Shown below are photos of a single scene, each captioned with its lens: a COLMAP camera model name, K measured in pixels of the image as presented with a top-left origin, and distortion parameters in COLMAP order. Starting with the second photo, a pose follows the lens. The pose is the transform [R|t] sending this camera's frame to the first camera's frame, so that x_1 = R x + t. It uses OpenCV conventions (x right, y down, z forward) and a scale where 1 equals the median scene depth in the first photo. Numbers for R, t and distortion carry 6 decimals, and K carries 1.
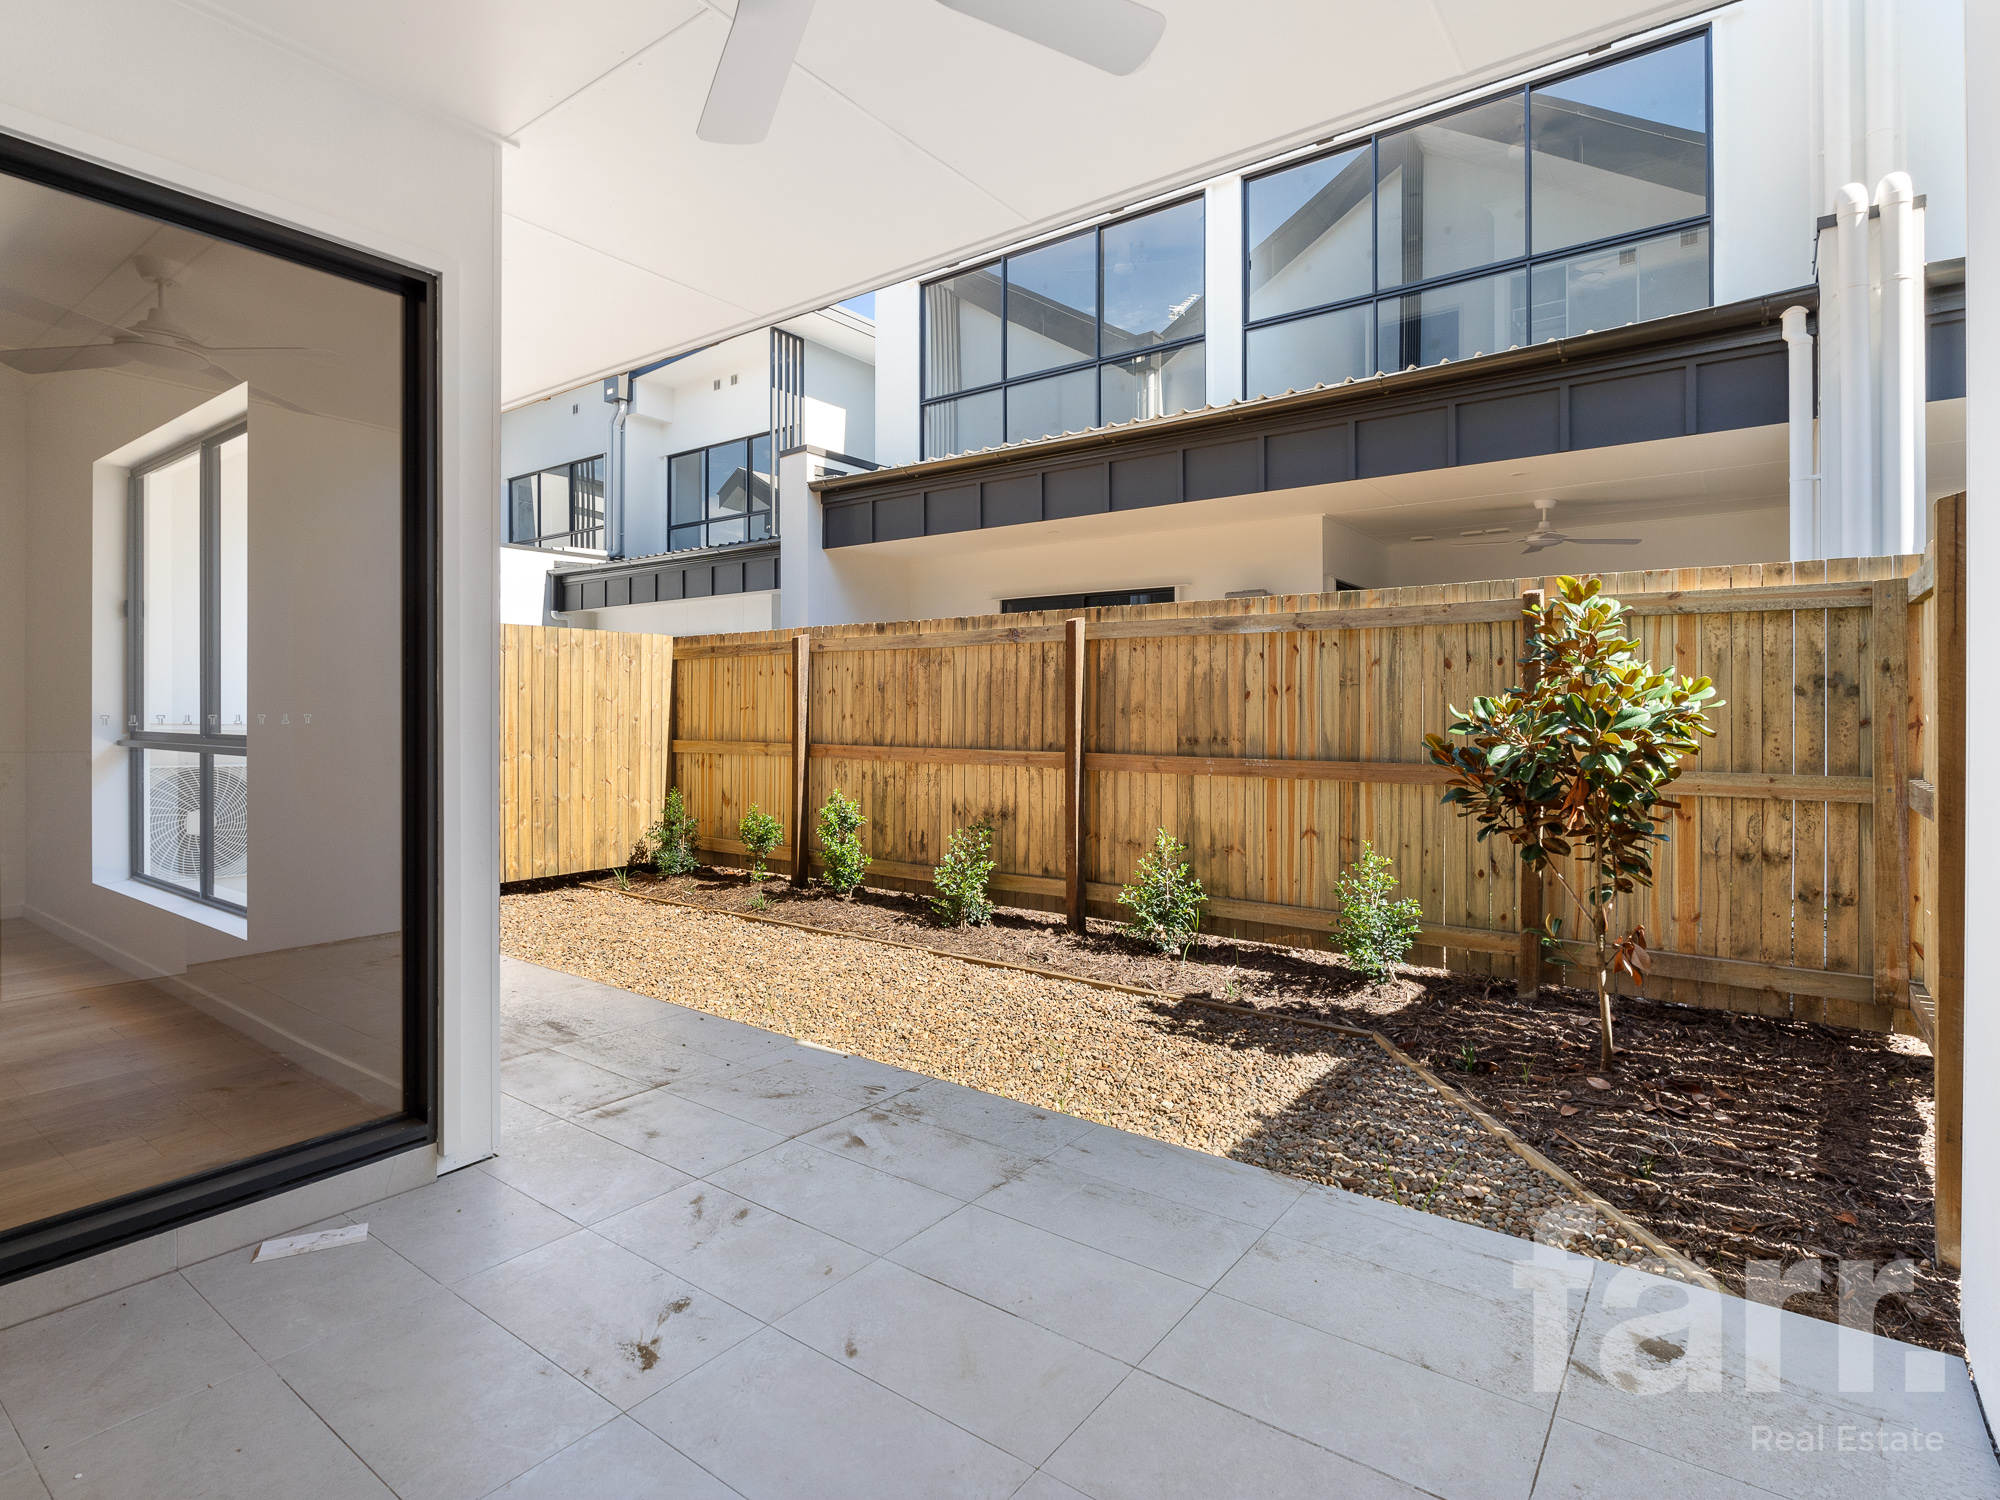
lens RADIAL K [[1001.3, 0, 1004.1], [0, 1001.3, 727.6], [0, 0, 1]] dist [-0.001856, 0.000418]
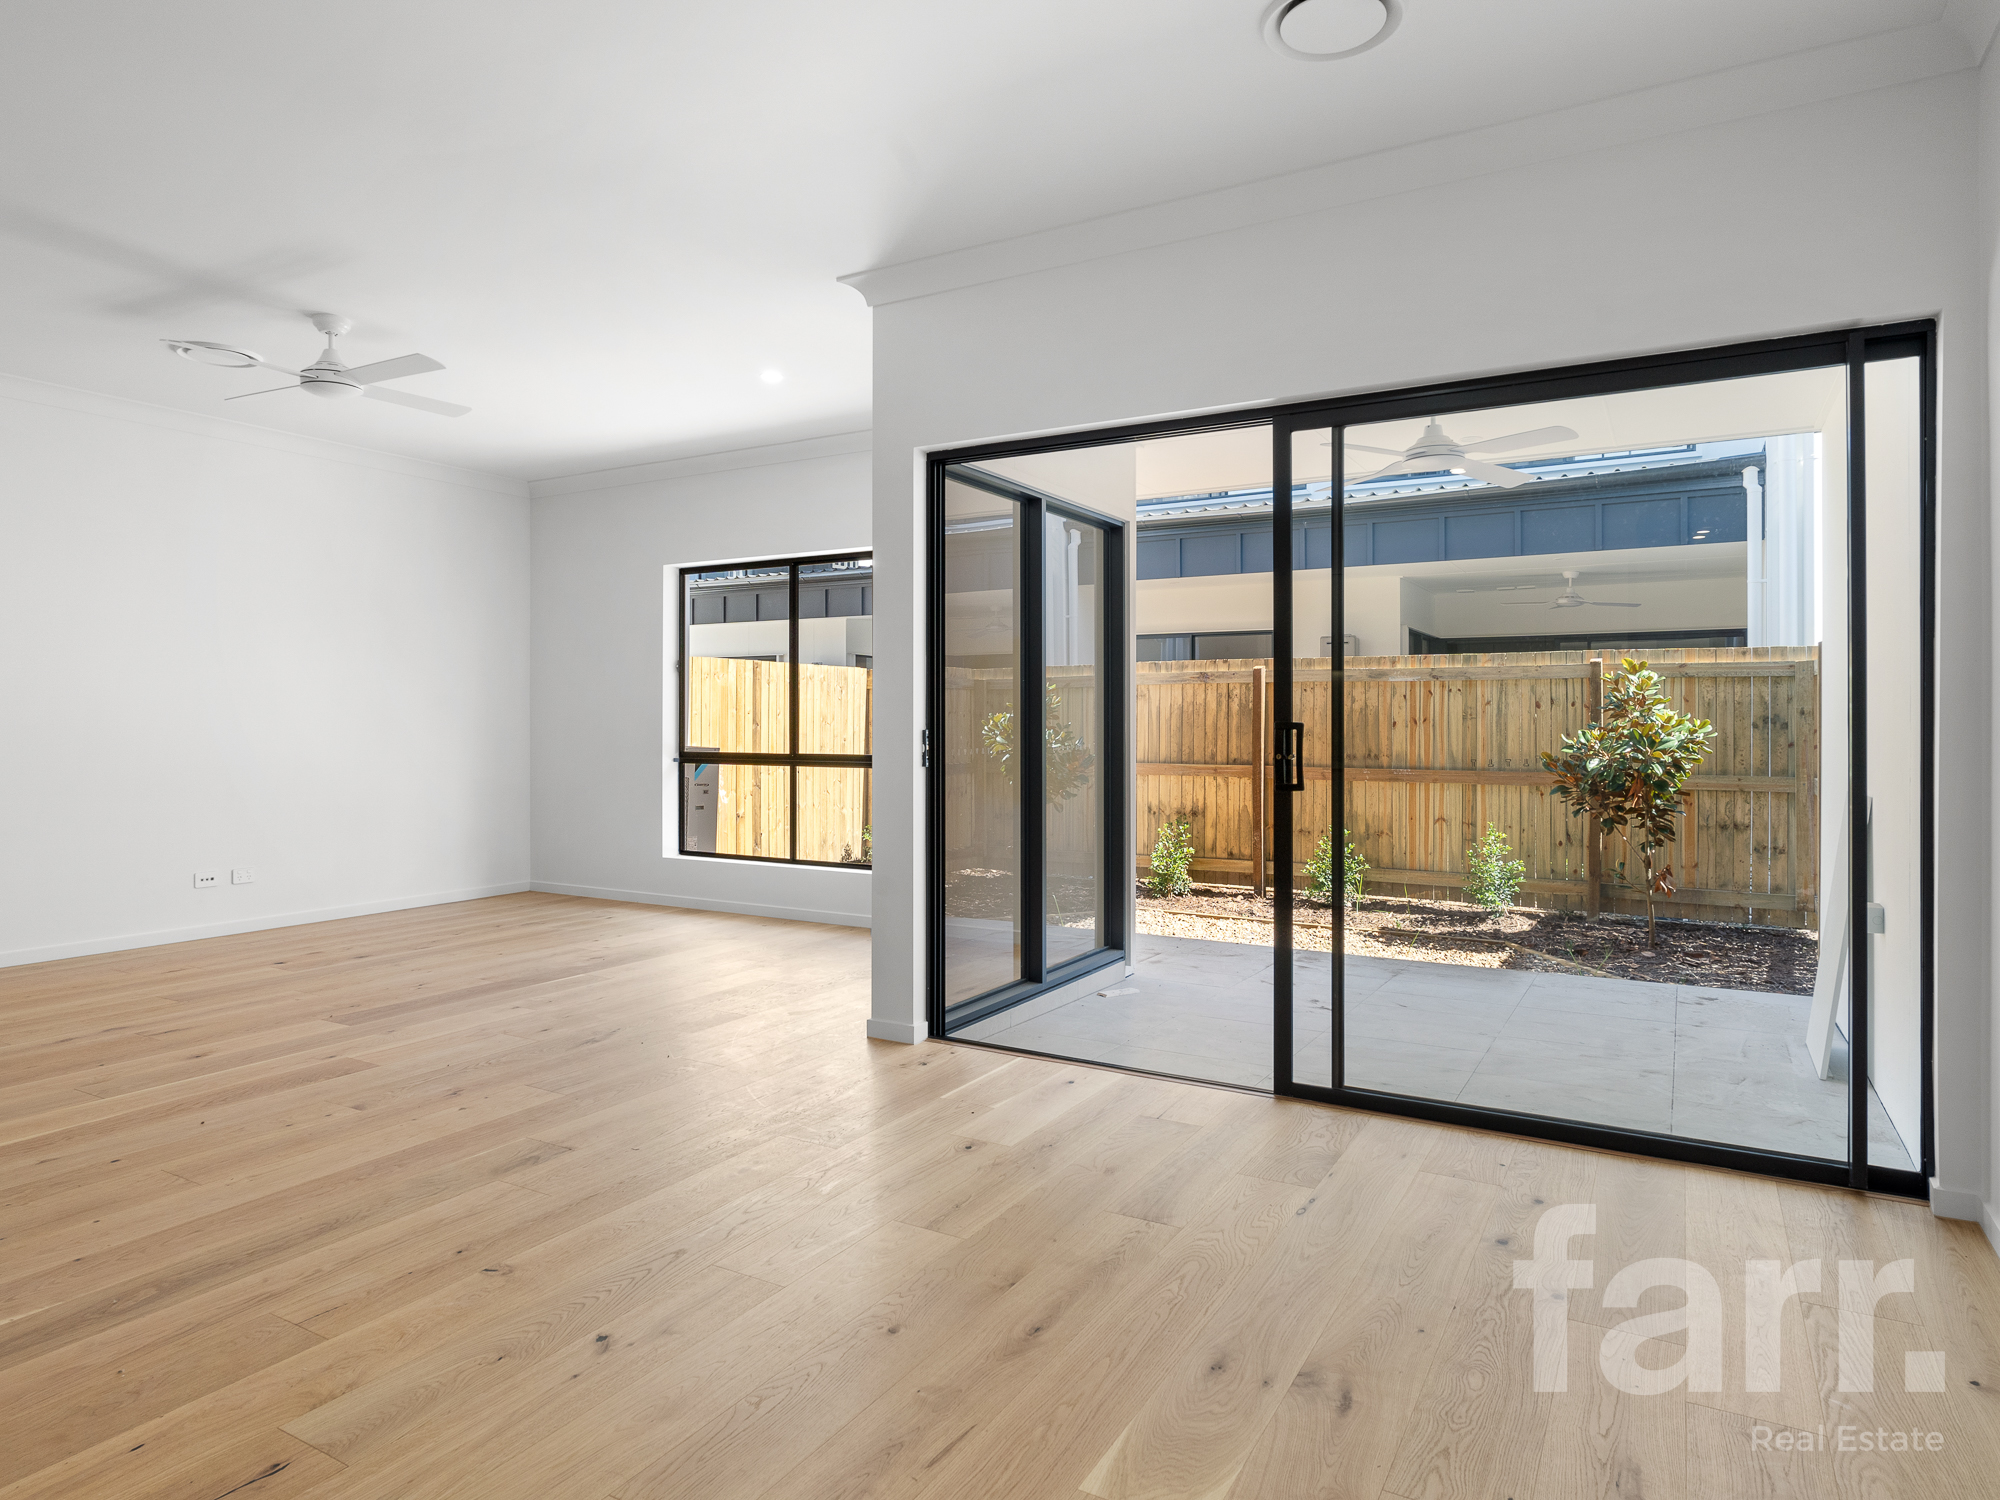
lens RADIAL K [[1200.3, 0, 996.4], [0, 1200.3, 744.1], [0, 0, 1]] dist [0.004390, -0.000026]
pose [[0.993171, -0.001344, 0.116661, -0.642600], [0.001056, 0.999996, 0.002525, -0.011579], [-0.116664, -0.002384, 0.993169, -0.779935]]
